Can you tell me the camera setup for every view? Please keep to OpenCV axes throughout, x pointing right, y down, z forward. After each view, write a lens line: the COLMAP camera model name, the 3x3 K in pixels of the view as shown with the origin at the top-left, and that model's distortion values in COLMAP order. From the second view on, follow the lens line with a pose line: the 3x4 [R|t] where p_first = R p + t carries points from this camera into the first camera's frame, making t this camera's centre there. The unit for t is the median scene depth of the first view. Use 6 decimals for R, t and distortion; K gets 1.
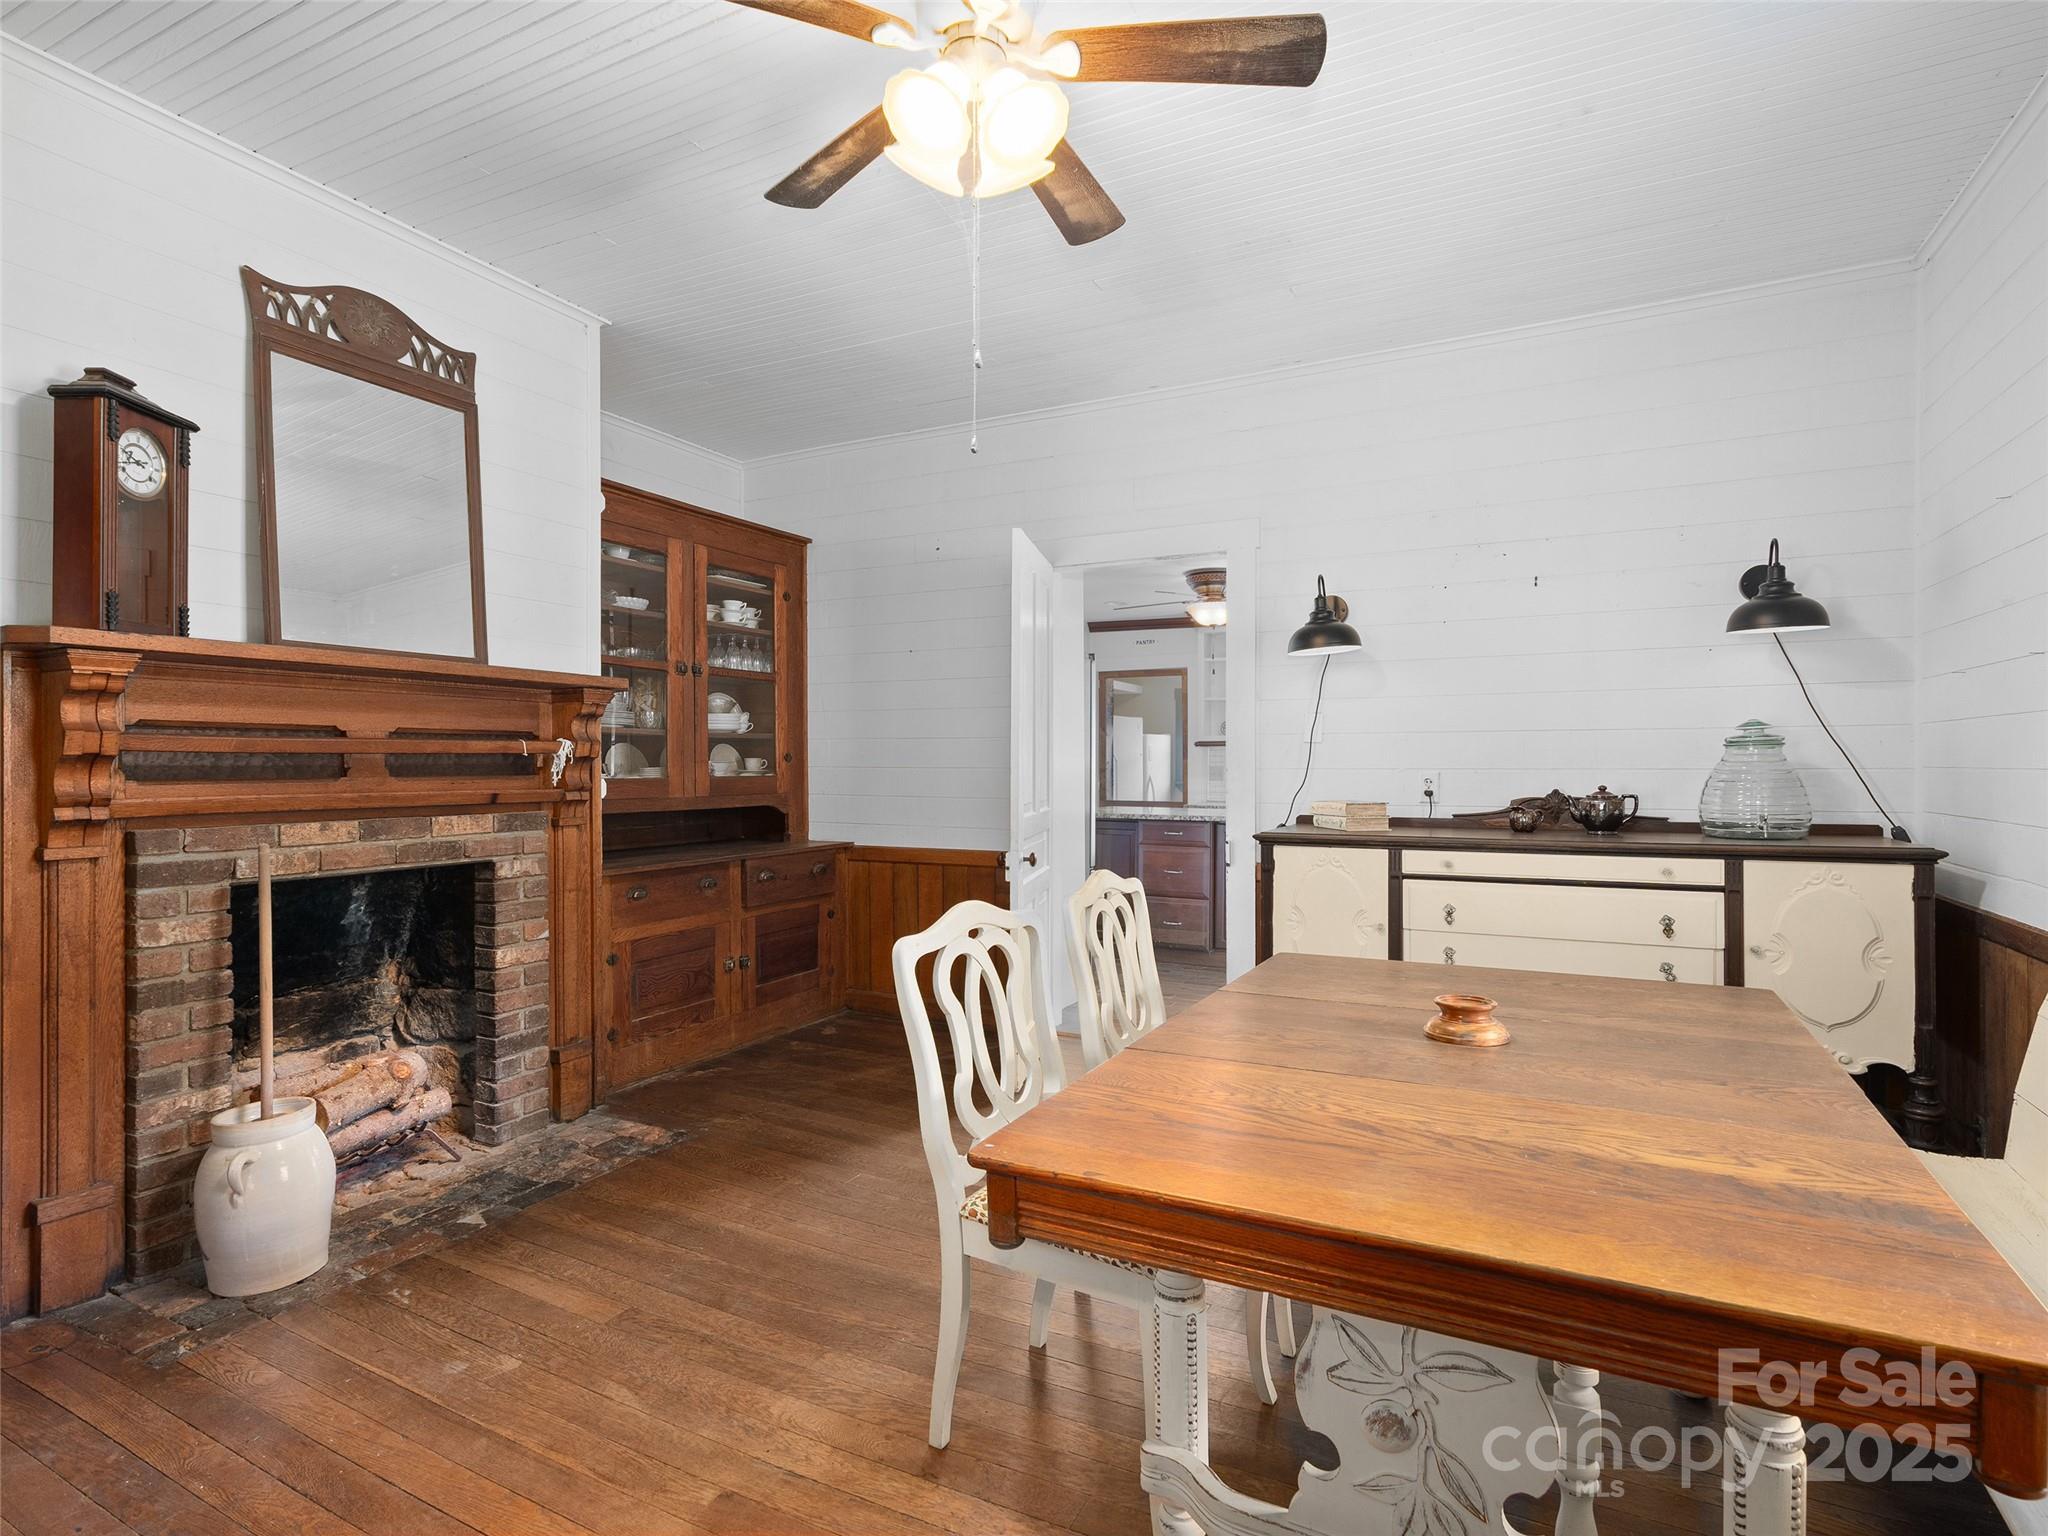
lens RADIAL K [[1057.0, 0, 1024.9], [0, 1057.0, 773.4], [0, 0, 1]] dist [-0.005815, 0.002472]
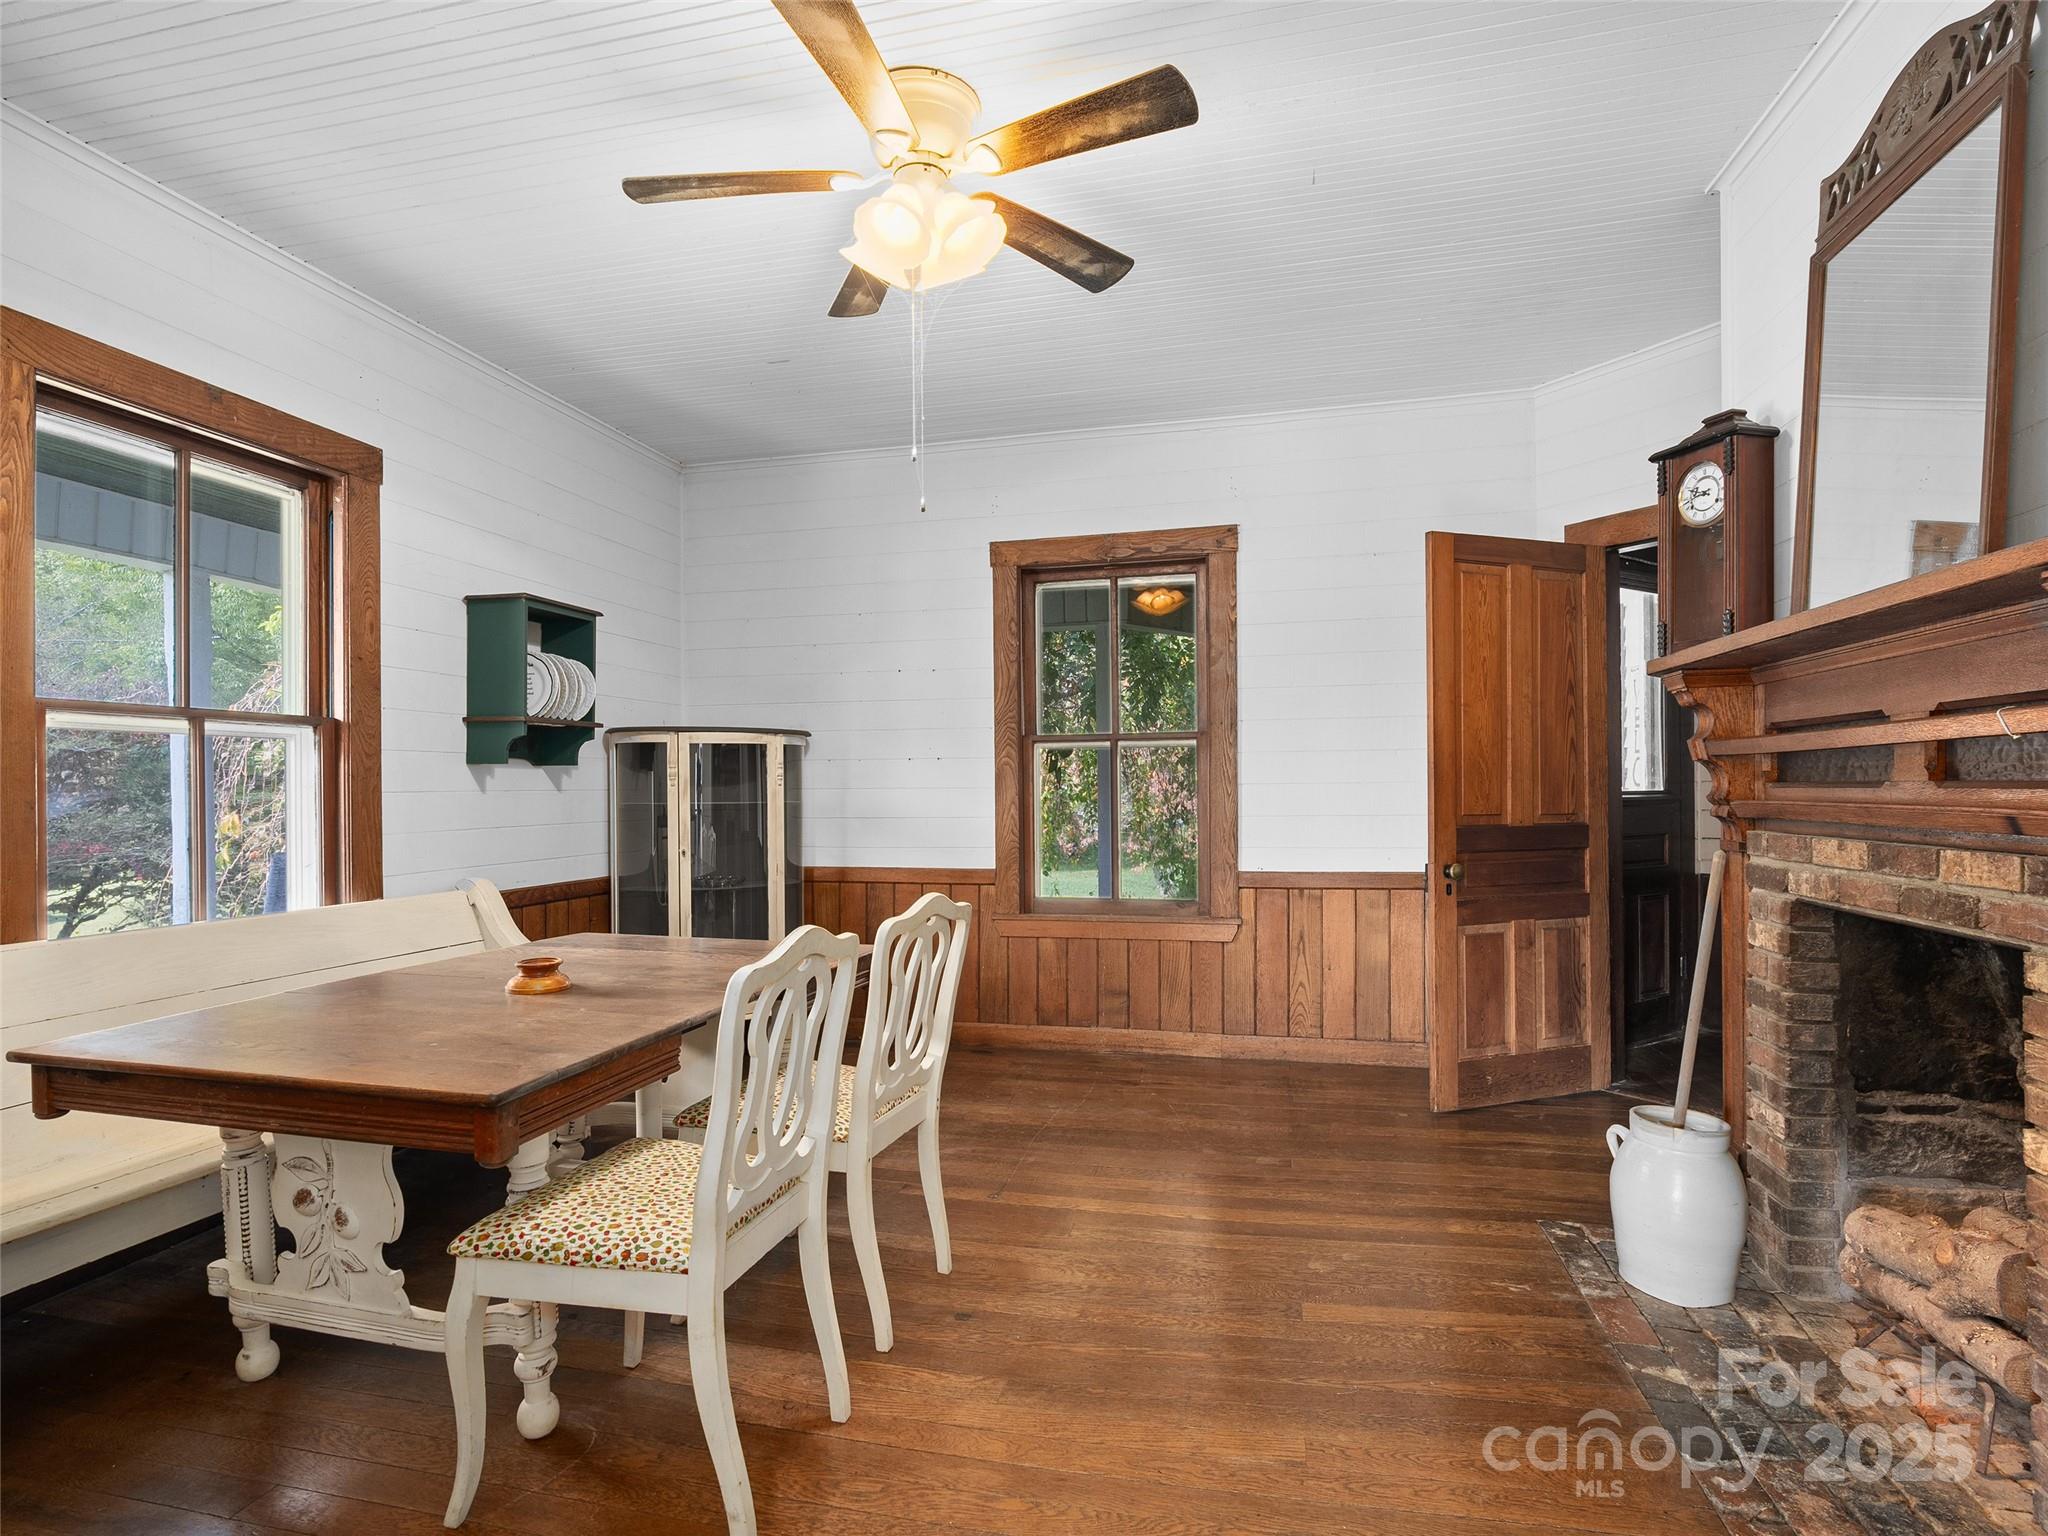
lens RADIAL K [[1057.0, 0, 1011.9], [0, 1057.0, 771.2], [0, 0, 1]] dist [-0.005815, 0.002472]
pose [[-0.973209, 0.015521, -0.229398, 0.098598], [0.017230, 0.999837, -0.005448, -0.009697], [0.229276, -0.009254, -0.973317, 1.631500]]
